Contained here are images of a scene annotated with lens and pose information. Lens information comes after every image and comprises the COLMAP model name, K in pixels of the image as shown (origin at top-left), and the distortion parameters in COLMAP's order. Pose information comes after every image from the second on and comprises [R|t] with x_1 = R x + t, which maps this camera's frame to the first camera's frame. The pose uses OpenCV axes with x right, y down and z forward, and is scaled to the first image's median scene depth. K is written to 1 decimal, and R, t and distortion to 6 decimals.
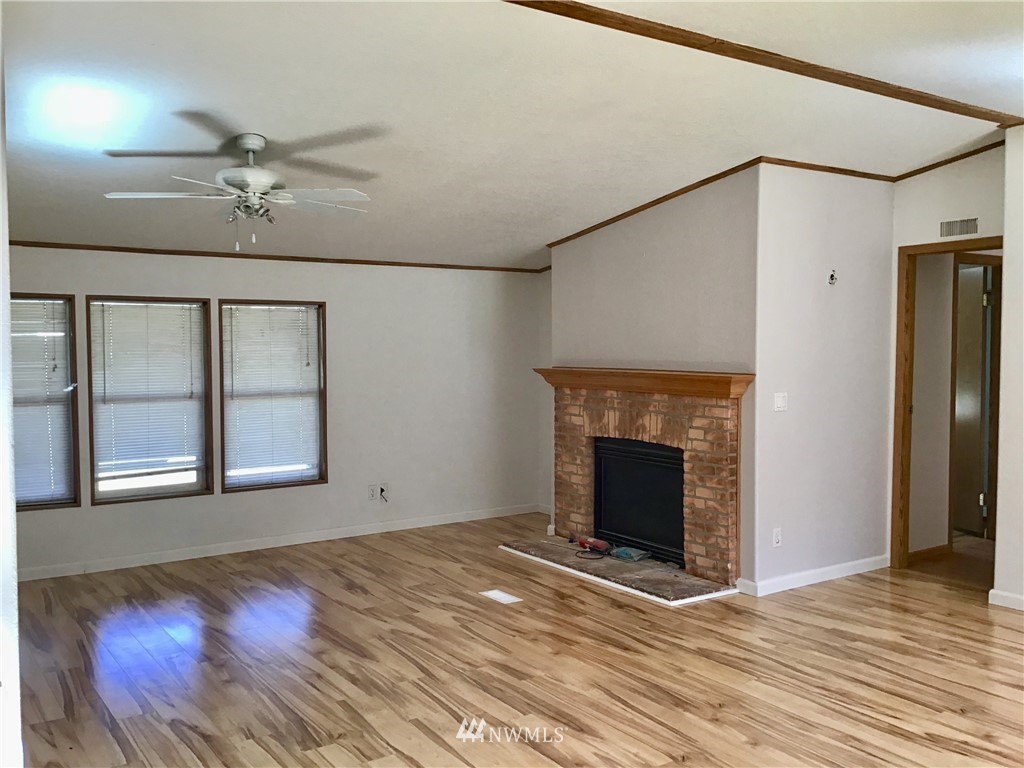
lens RADIAL K [[930.8, 0, 516.0], [0, 930.8, 381.9], [0, 0, 1]] dist [0.133991, -0.288079]
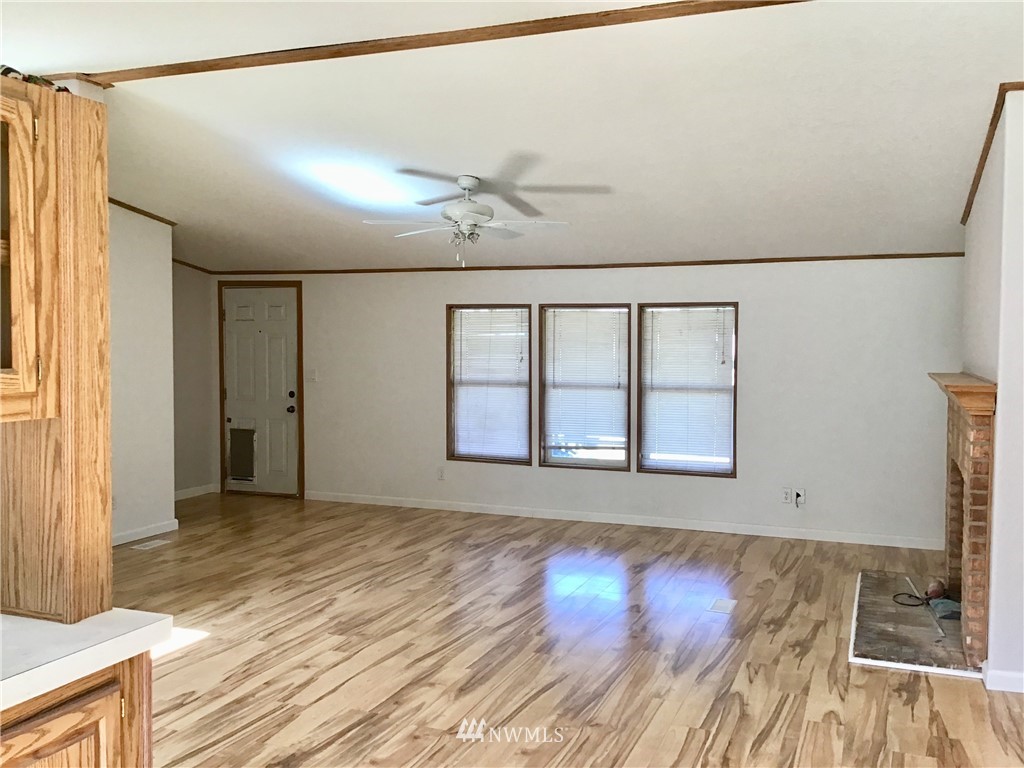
lens RADIAL K [[930.8, 0, 516.0], [0, 930.8, 381.9], [0, 0, 1]] dist [0.133991, -0.288079]
pose [[0.554613, 0.038327, -0.831225, 0.652617], [-0.043028, 0.998923, 0.017350, -0.006224], [0.830995, 0.026143, 0.555665, 0.284548]]
